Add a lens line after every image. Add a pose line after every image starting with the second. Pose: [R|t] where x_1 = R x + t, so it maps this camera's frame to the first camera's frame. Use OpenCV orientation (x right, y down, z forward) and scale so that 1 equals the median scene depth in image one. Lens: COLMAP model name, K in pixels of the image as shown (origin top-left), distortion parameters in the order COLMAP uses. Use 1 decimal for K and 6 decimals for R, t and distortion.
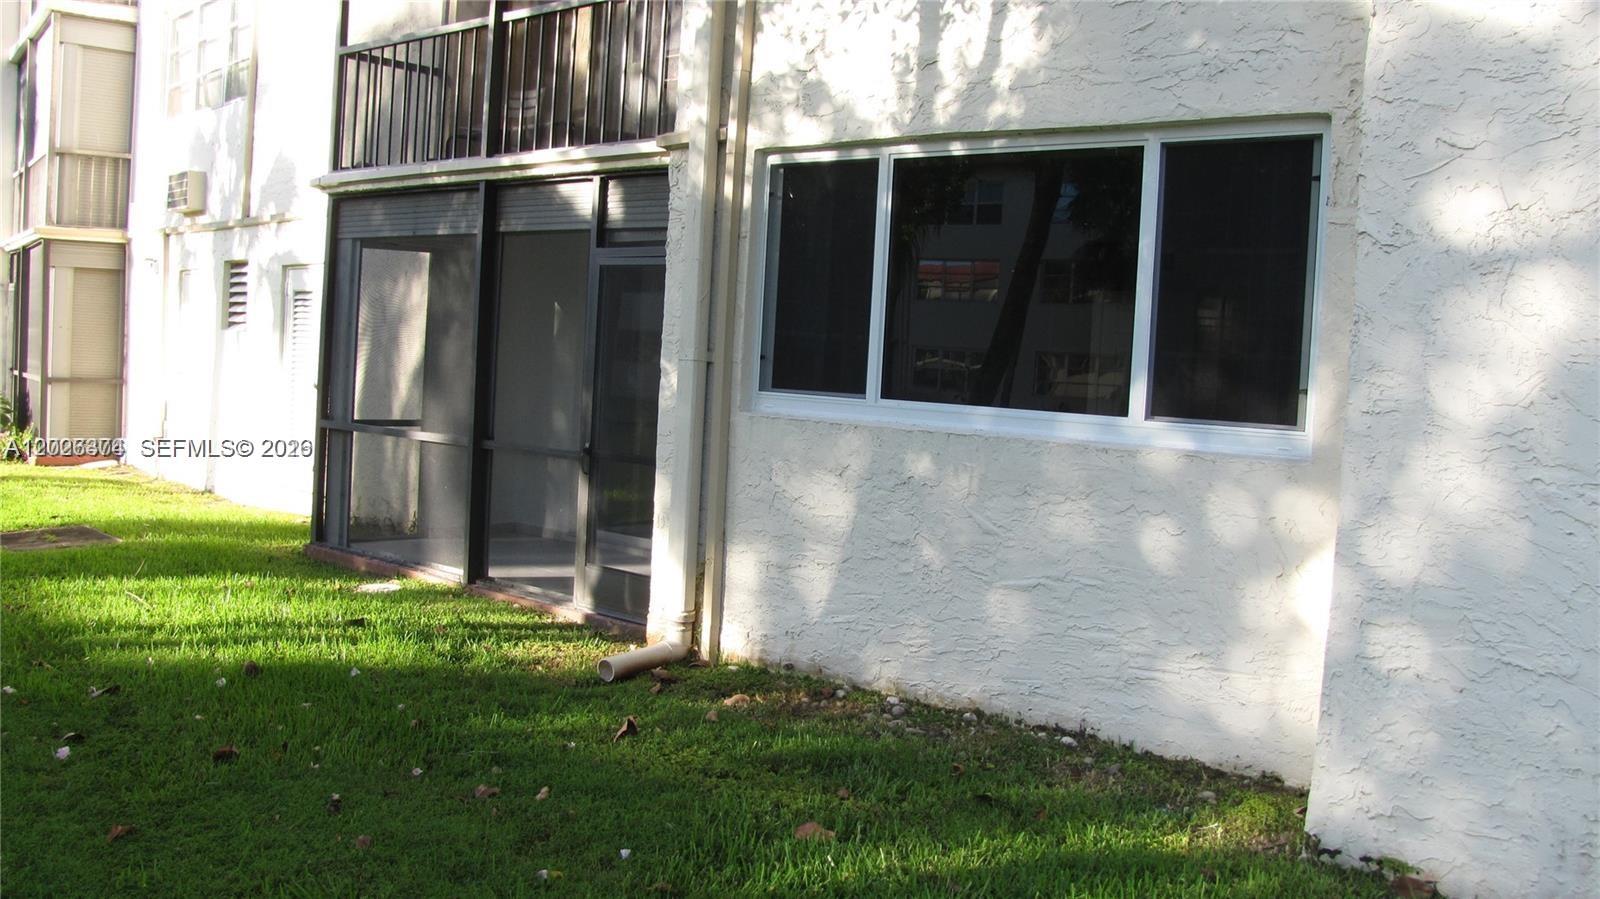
lens RADIAL K [[1391.2, 0, 796.9], [0, 1391.2, 441.1], [0, 0, 1]] dist [-0.172131, 0.152255]
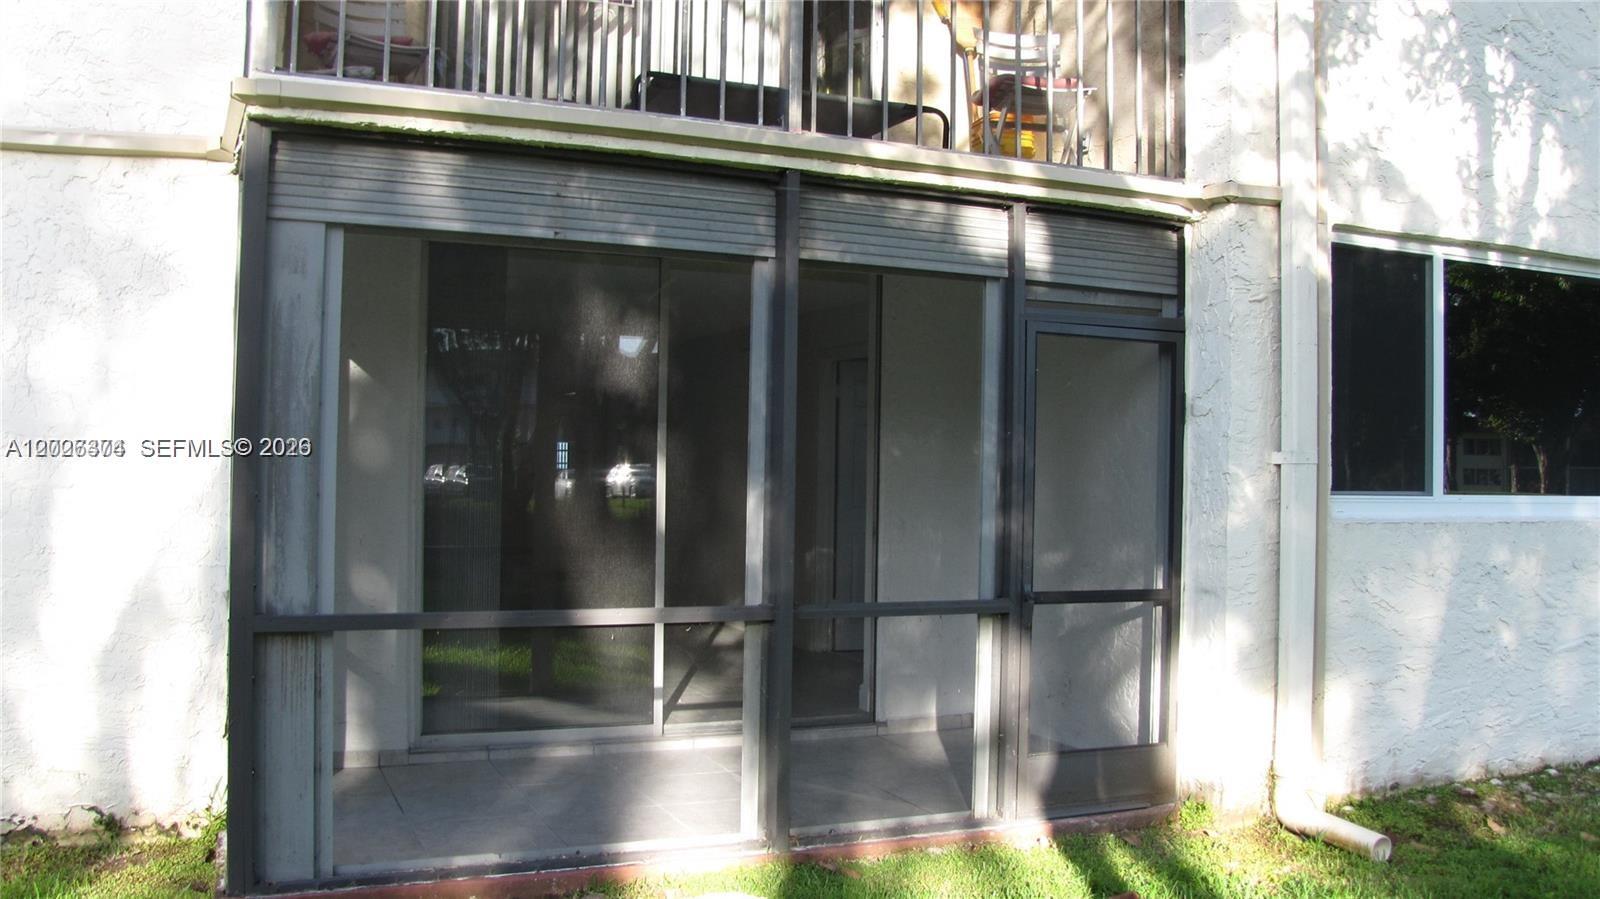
lens RADIAL K [[1391.2, 0, 796.9], [0, 1391.2, 441.1], [0, 0, 1]] dist [-0.172131, 0.152255]
pose [[0.444108, -0.033185, 0.895358, -1.026124], [0.053545, 0.998511, 0.010450, -0.104843], [-0.894372, 0.043302, 0.445224, 0.981584]]
